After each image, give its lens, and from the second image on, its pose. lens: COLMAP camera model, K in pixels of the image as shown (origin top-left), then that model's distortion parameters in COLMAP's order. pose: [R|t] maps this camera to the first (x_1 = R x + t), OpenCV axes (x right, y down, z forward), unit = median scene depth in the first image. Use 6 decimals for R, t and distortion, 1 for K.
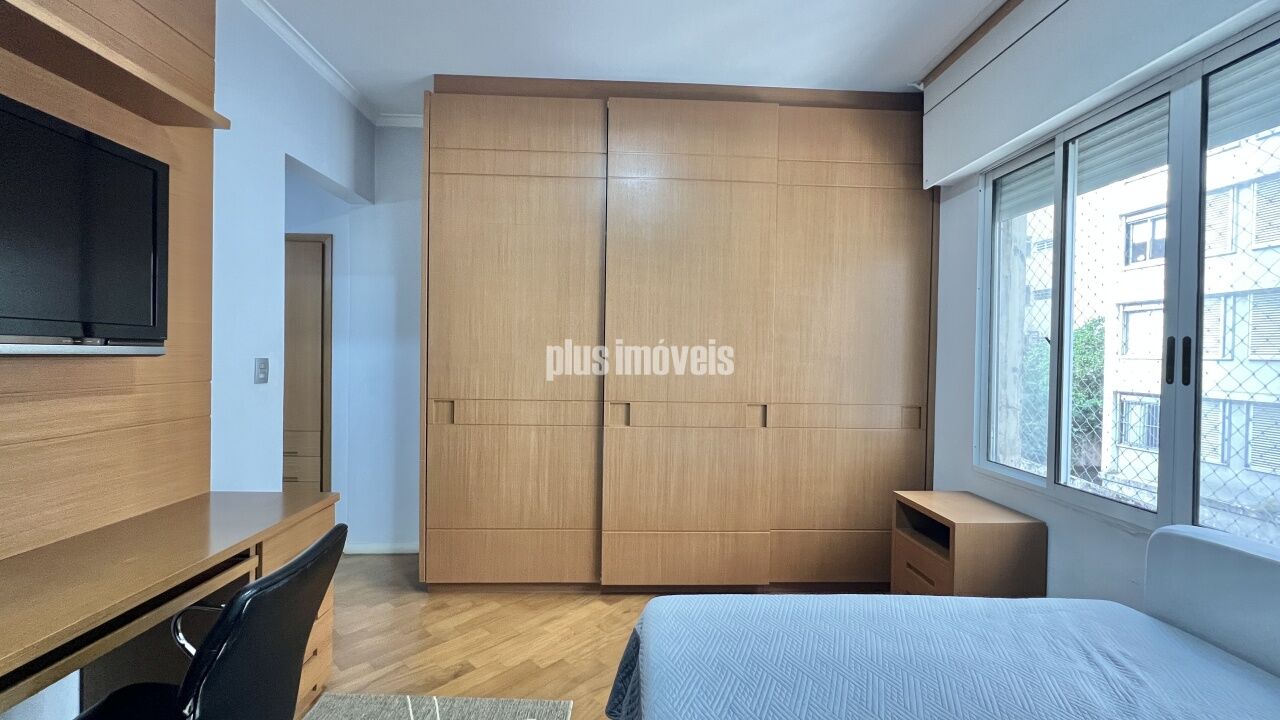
lens RADIAL K [[509.8, 0, 641.5], [0, 509.8, 361.3], [0, 0, 1]] dist [0.003361, -0.000150]
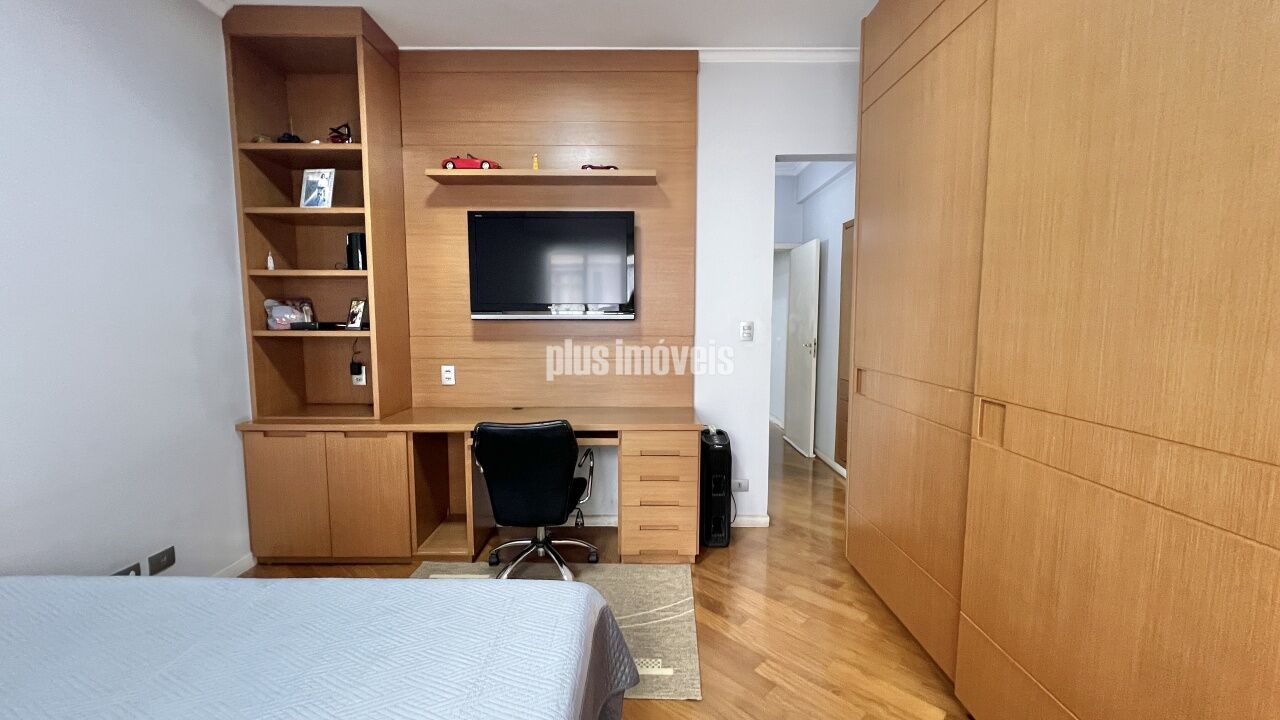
lens RADIAL K [[509.8, 0, 641.4], [0, 509.8, 363.3], [0, 0, 1]] dist [0.003361, -0.000150]
pose [[-0.039007, 0.072285, -0.996621, 0.528540], [-0.006127, 0.997344, 0.072577, 0.003324], [0.999220, 0.008937, -0.038461, 0.665721]]
